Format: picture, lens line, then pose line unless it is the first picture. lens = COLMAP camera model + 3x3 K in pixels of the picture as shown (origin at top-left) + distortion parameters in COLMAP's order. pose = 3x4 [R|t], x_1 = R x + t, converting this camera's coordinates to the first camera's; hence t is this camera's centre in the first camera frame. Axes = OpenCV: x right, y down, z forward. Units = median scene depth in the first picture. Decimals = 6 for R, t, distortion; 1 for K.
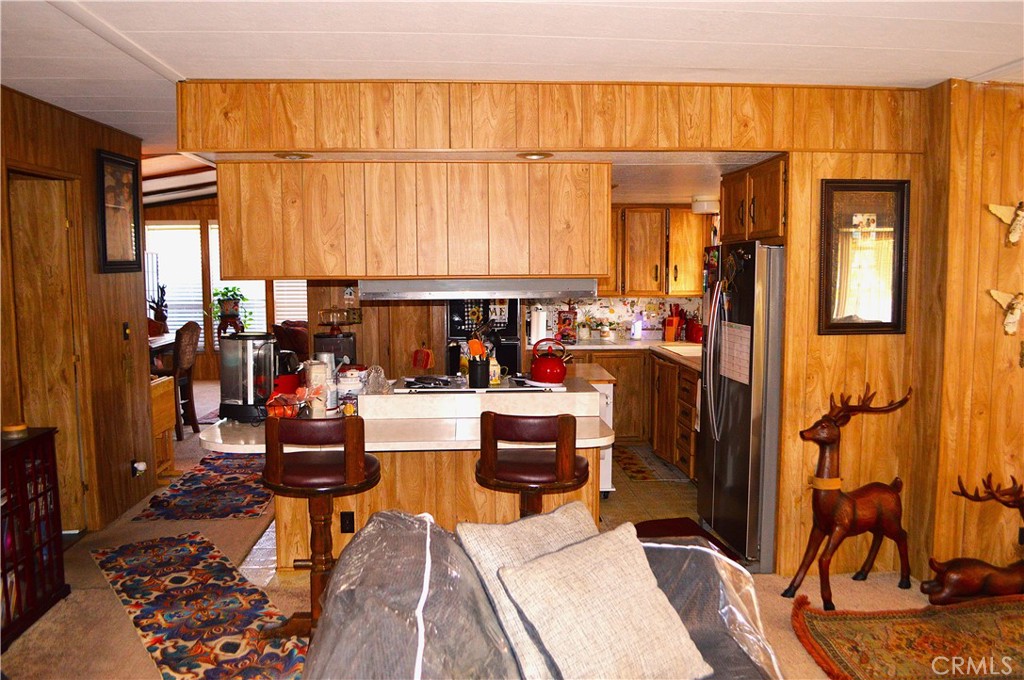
lens RADIAL K [[814.0, 0, 511.9], [0, 814.0, 341.0], [0, 0, 1]] dist [-0.090480, 0.019730]
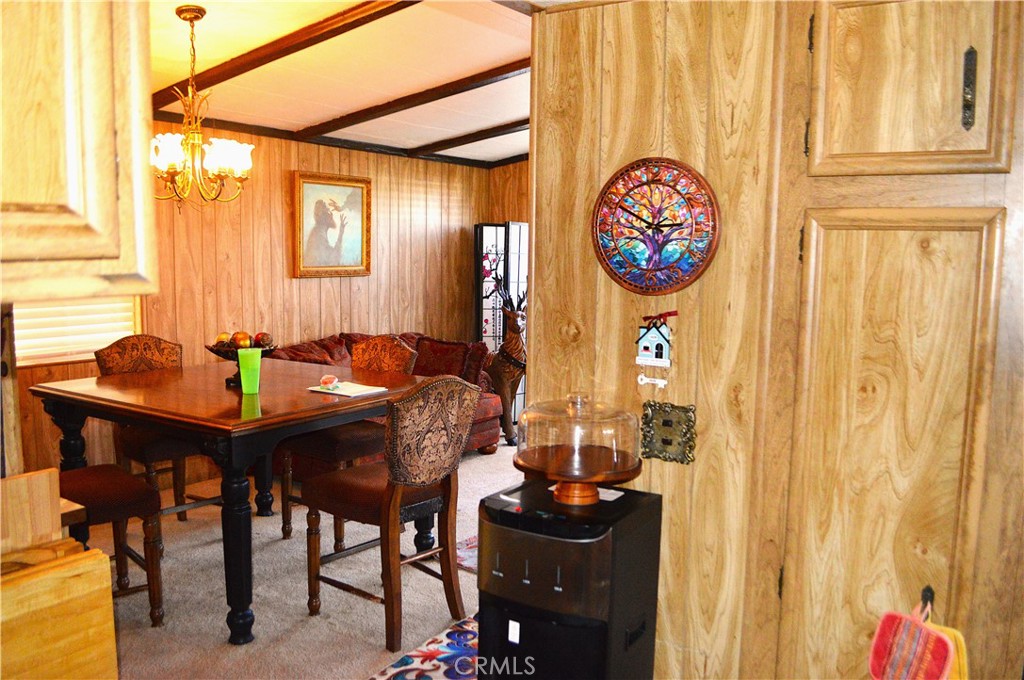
lens RADIAL K [[814.0, 0, 517.7], [0, 814.0, 344.3], [0, 0, 1]] dist [-0.090480, 0.019730]
pose [[0.804392, 0.086348, -0.587791, -0.076727], [-0.072999, 0.996250, 0.046451, -0.069671], [0.589598, 0.005543, 0.807678, 0.748761]]
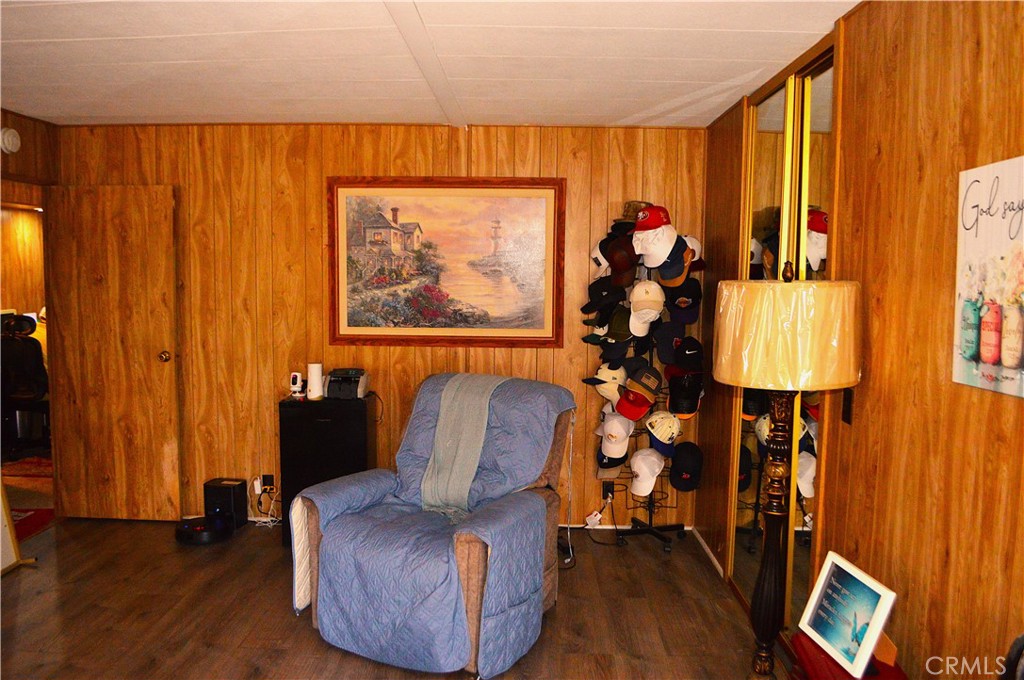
lens RADIAL K [[814.0, 0, 512.6], [0, 814.0, 338.2], [0, 0, 1]] dist [-0.090480, 0.019730]
pose [[0.997983, 0.021648, -0.059672, 0.114869], [-0.021378, 0.999758, 0.005153, -0.022499], [0.059769, -0.003867, 0.998205, 0.283512]]
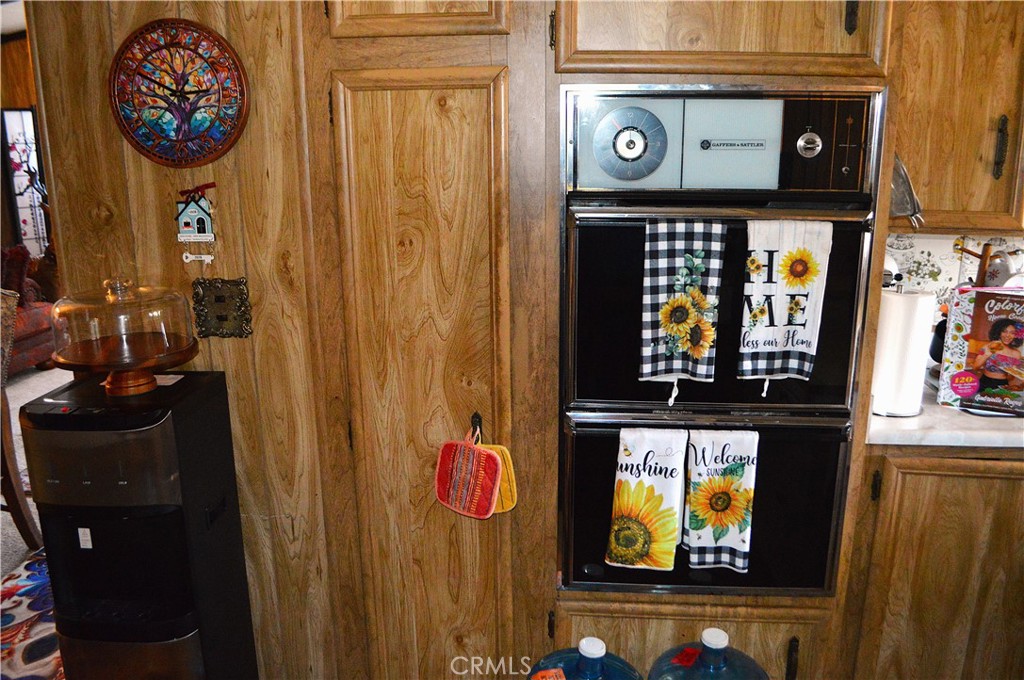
lens RADIAL K [[814.0, 0, 512.3], [0, 814.0, 342.4], [0, 0, 1]] dist [-0.090480, 0.019730]
pose [[0.992122, 0.028528, -0.121983, -0.065879], [-0.007733, 0.985815, 0.167657, -0.065365], [0.125036, -0.165393, 0.978269, 0.749077]]
